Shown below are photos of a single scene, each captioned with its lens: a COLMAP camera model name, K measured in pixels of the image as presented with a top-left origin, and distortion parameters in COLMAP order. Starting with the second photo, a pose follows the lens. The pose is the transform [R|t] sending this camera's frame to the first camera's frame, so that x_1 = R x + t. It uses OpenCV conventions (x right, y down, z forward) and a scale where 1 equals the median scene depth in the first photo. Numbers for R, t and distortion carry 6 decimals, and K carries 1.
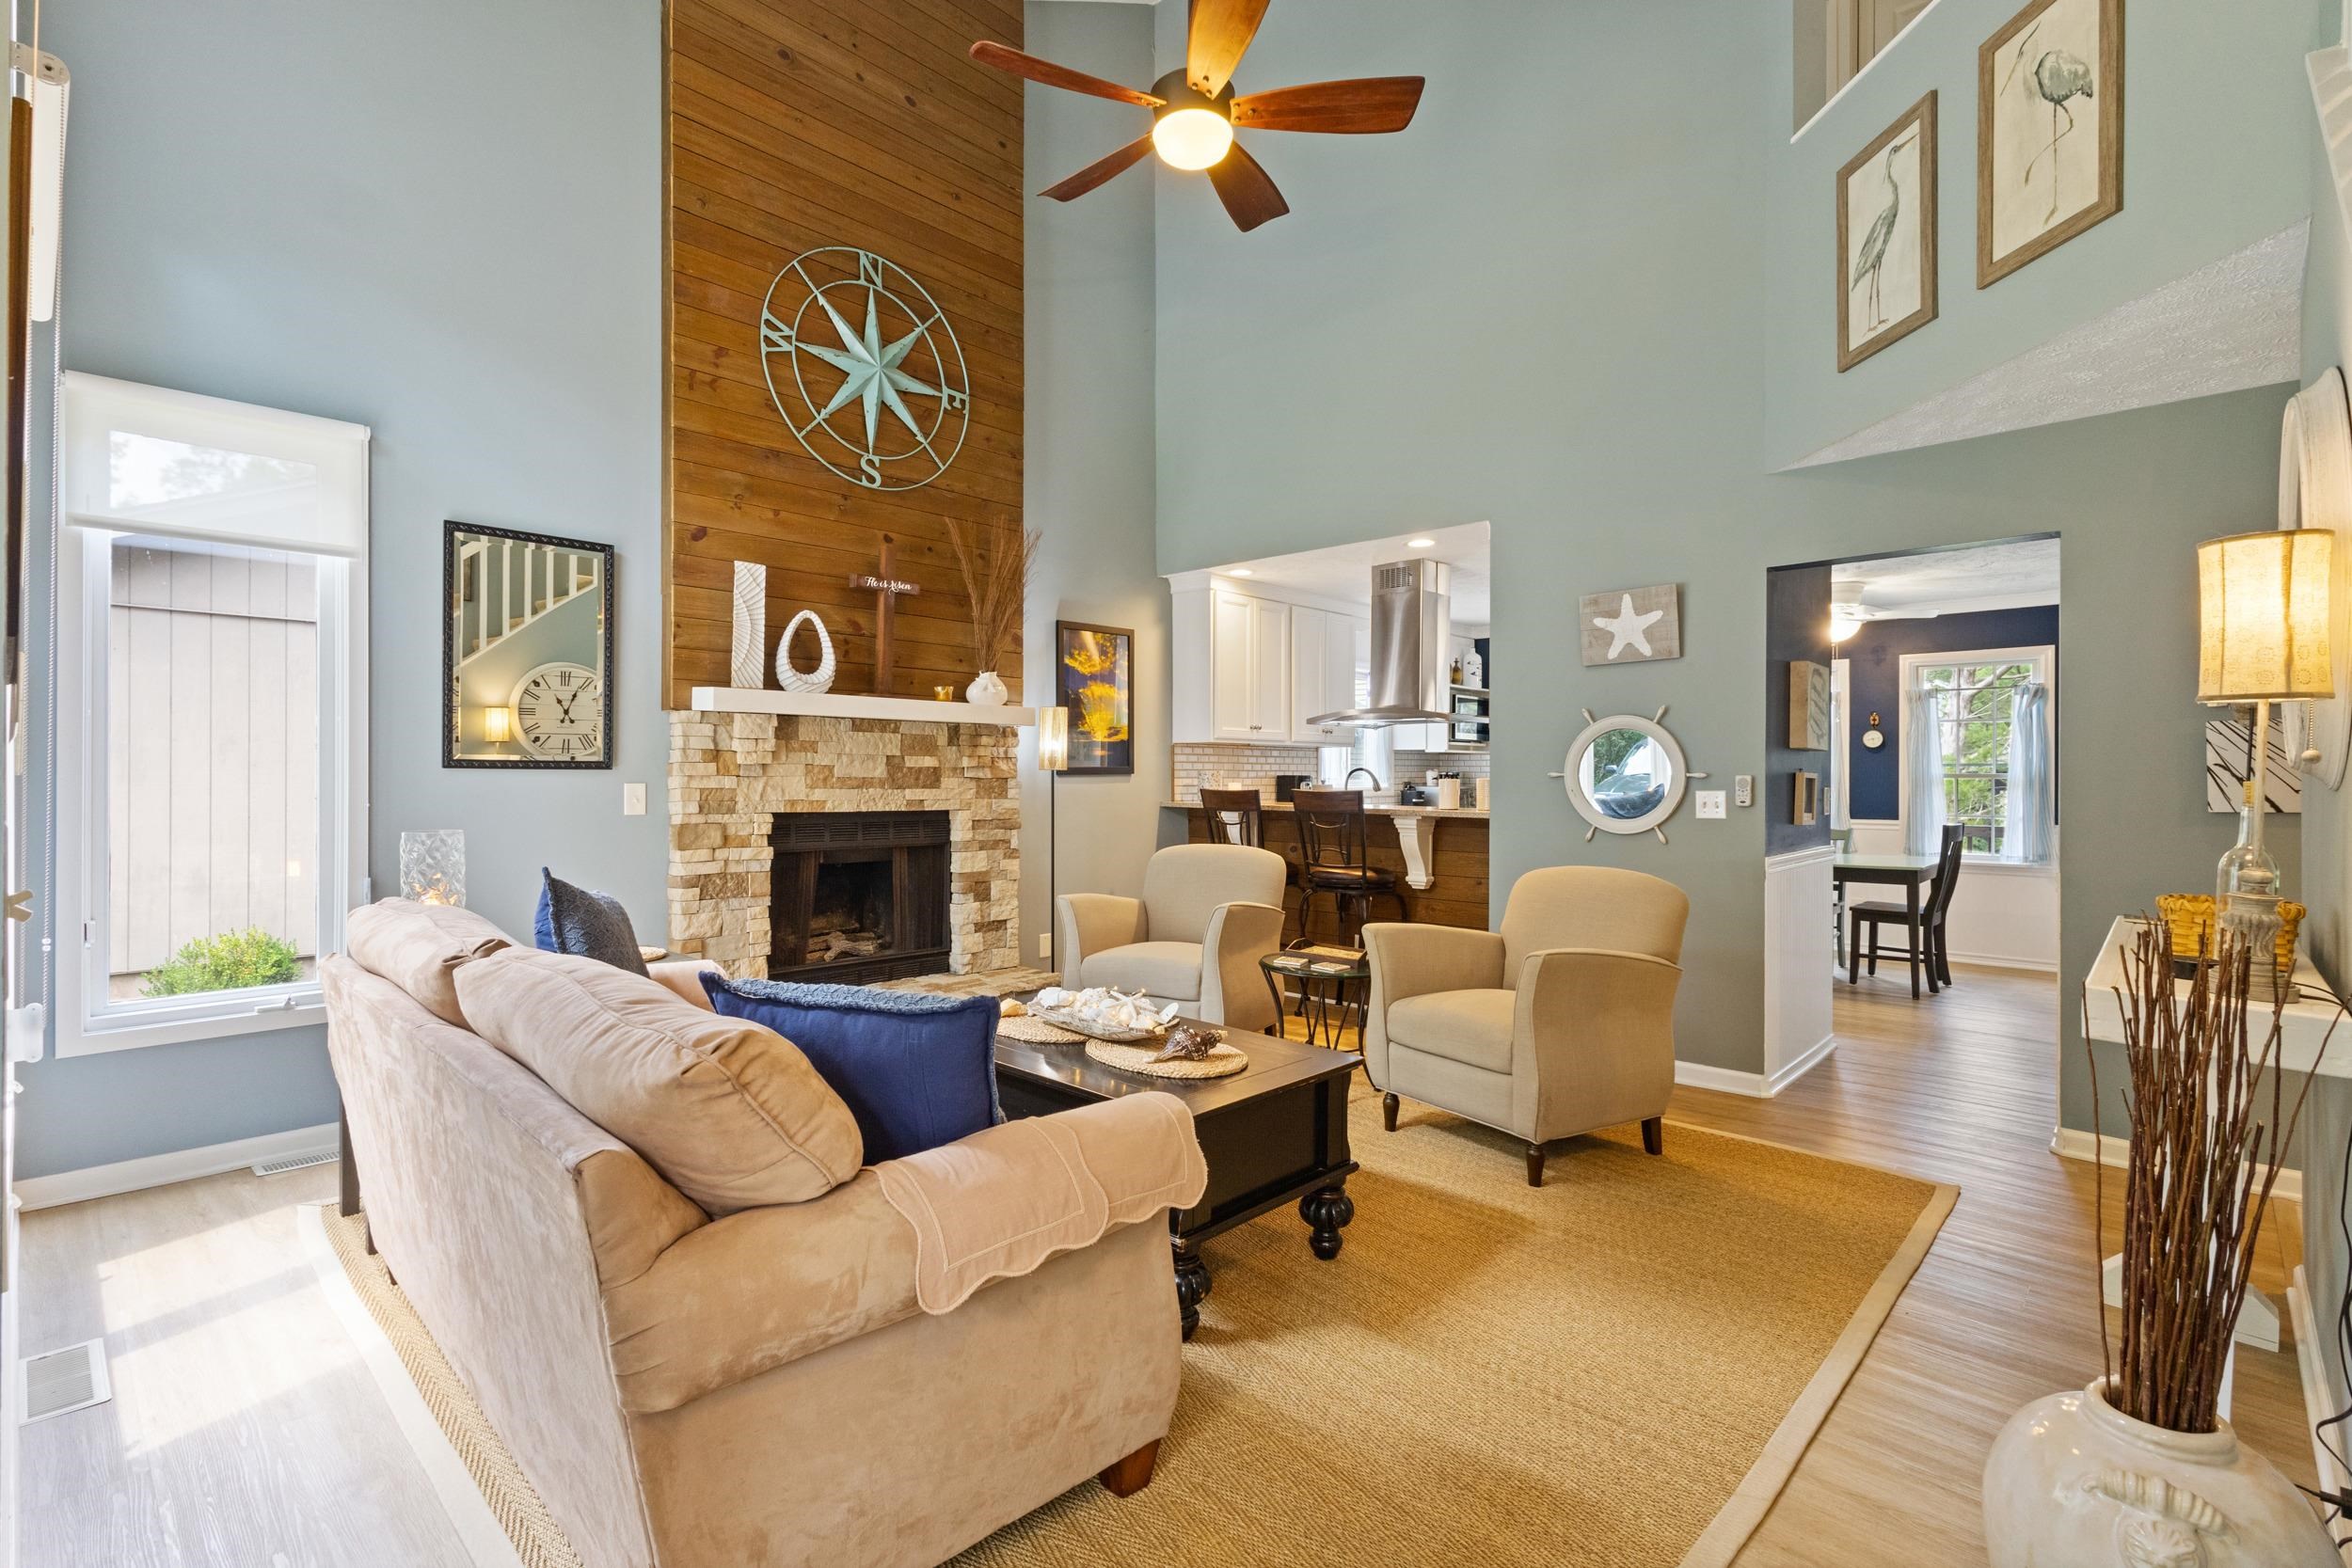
lens RADIAL K [[1089.4, 0, 1170.2], [0, 1089.4, 775.4], [0, 0, 1]] dist [0.000507, 0.003240]
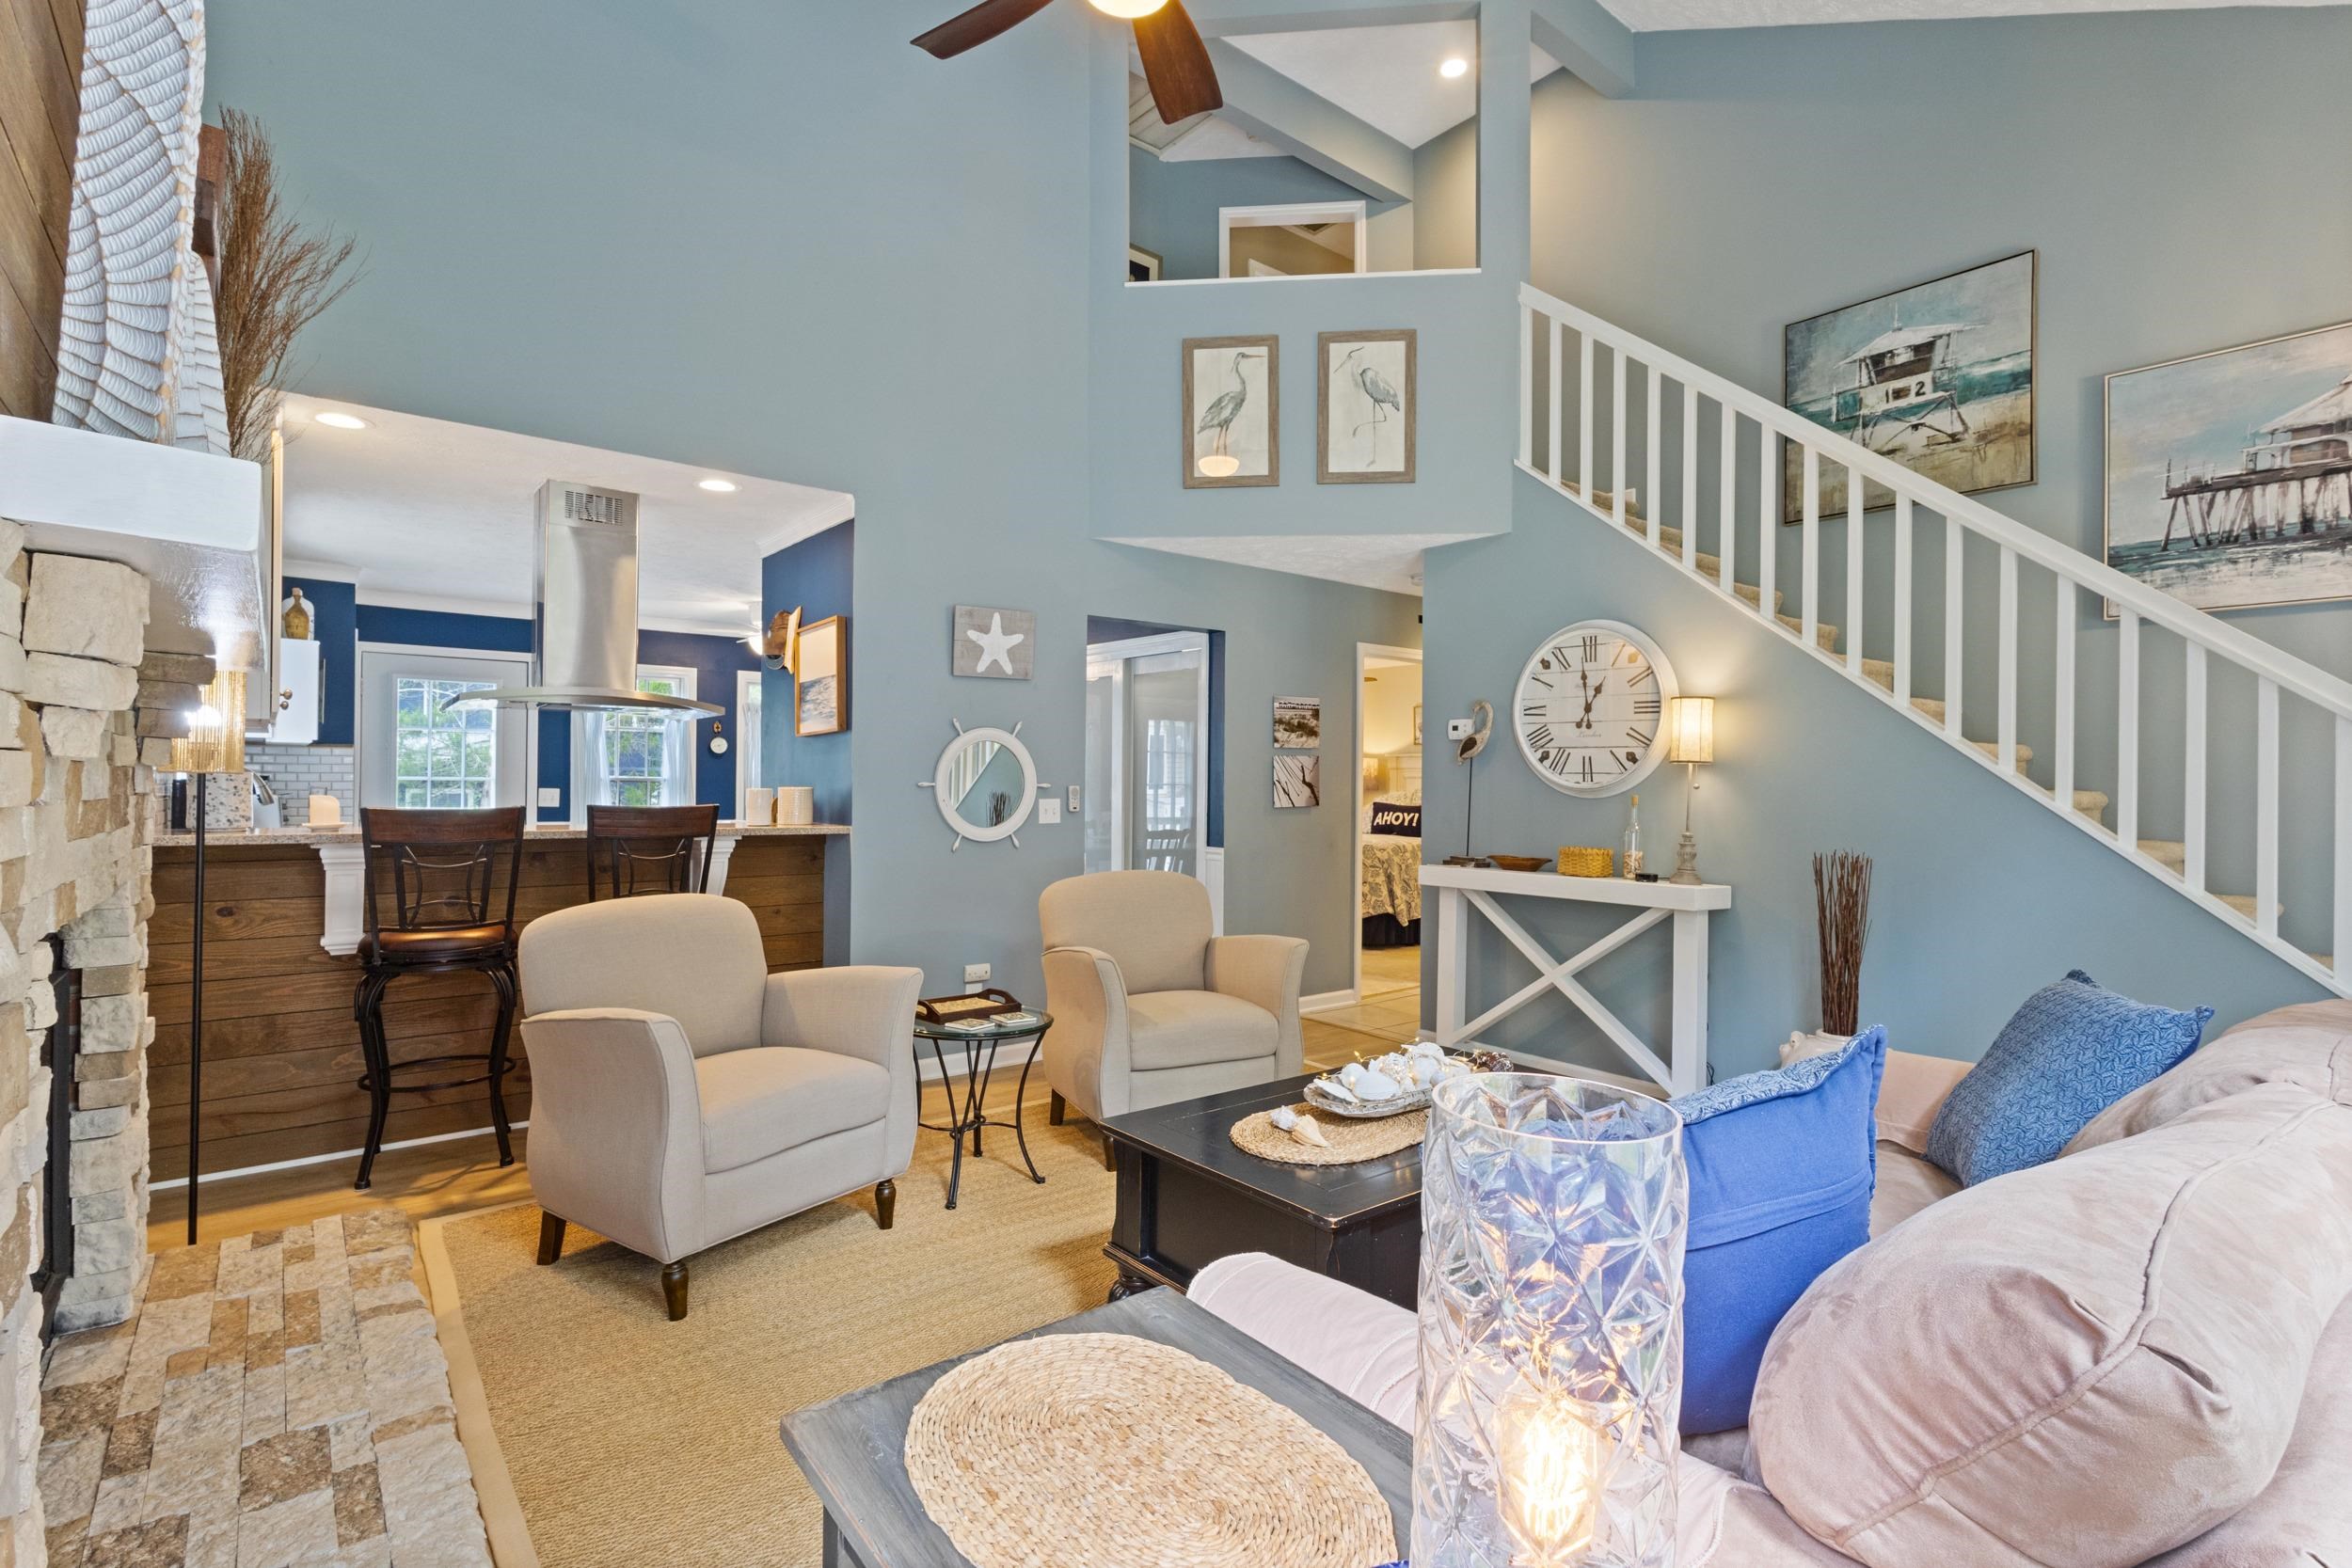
lens RADIAL K [[1089.4, 0, 1178.4], [0, 1089.4, 785.4], [0, 0, 1]] dist [0.000507, 0.003240]
pose [[0.131262, -0.003829, 0.991340, -0.580047], [-0.007547, 0.999960, 0.004861, -0.005776], [-0.991319, -0.008119, 0.131228, 0.657579]]
